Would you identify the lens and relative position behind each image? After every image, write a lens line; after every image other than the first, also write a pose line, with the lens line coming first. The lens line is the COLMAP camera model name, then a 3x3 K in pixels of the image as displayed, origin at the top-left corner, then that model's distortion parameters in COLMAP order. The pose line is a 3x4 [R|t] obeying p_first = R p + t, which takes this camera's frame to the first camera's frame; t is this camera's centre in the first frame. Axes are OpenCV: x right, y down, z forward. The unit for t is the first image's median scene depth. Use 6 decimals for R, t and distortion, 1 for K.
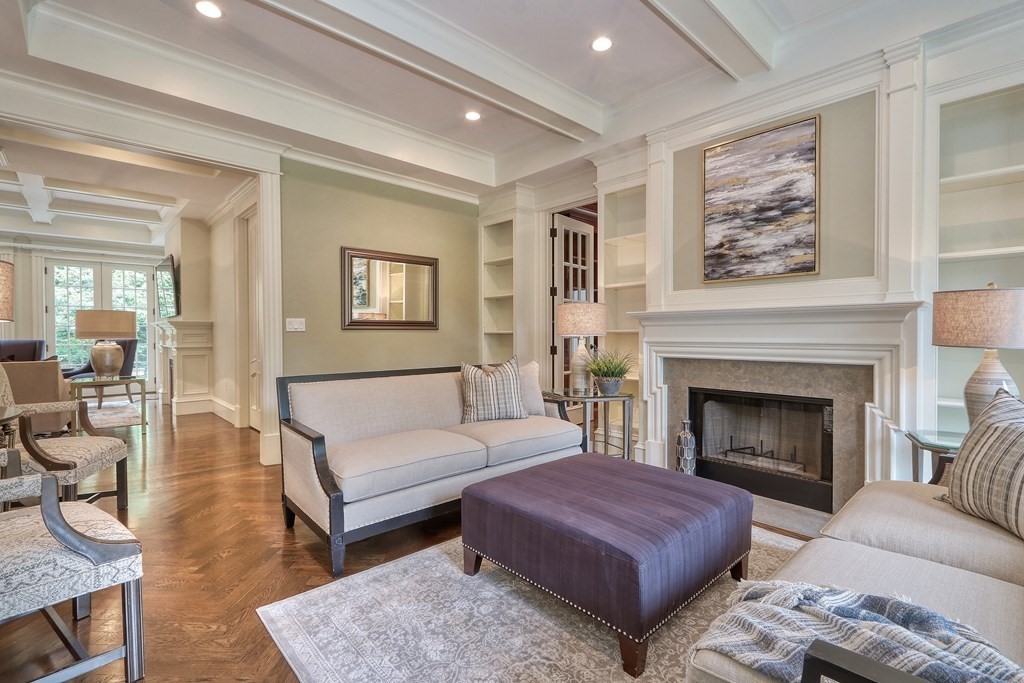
lens RADIAL K [[469.2, 0, 513.1], [0, 469.2, 339.8], [0, 0, 1]] dist [0.001592, -0.000712]
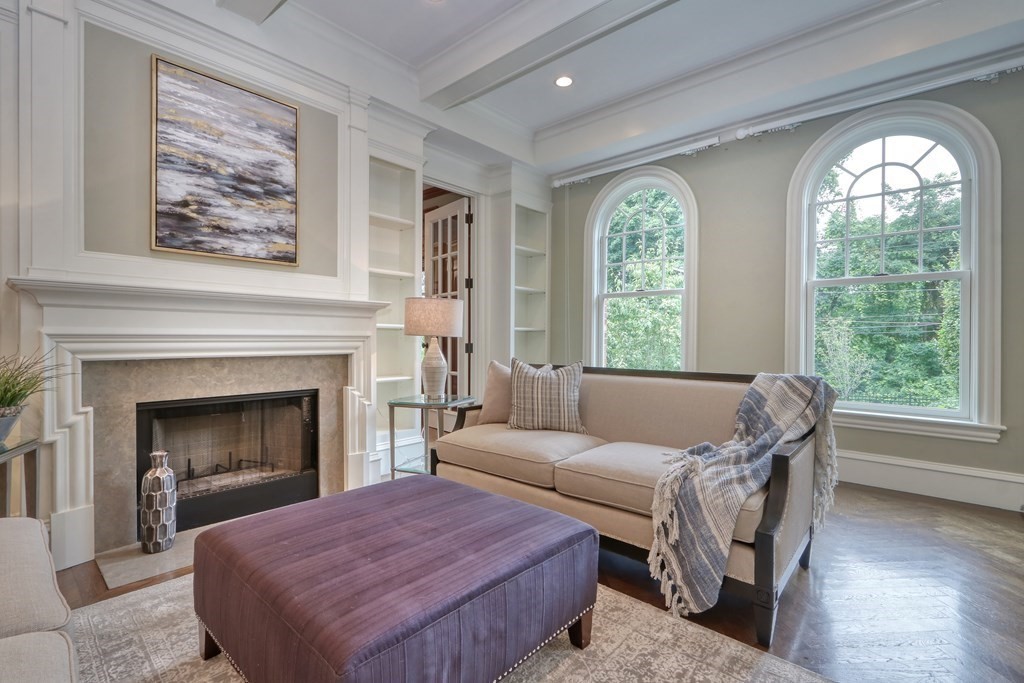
lens RADIAL K [[469.2, 0, 513.1], [0, 469.2, 339.8], [0, 0, 1]] dist [0.001592, -0.000712]
pose [[-0.094821, -0.003314, 0.995489, -0.349378], [0.008777, 0.999953, 0.004165, 0.014277], [-0.995456, 0.009133, -0.094788, 0.571146]]
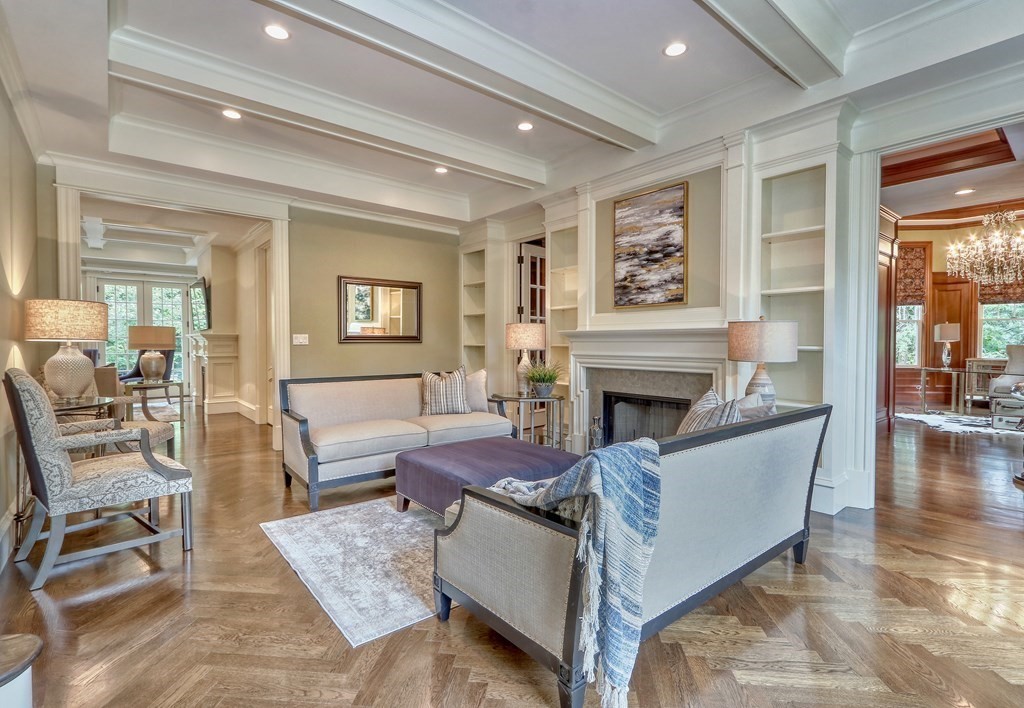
lens RADIAL K [[487.7, 0, 520.2], [0, 487.7, 351.5], [0, 0, 1]] dist [0.002419, 0.000310]
pose [[0.998735, 0.004287, -0.050096, 0.232053], [-0.003958, 0.999970, 0.006662, -0.013010], [0.050123, -0.006455, 0.998722, -0.336407]]
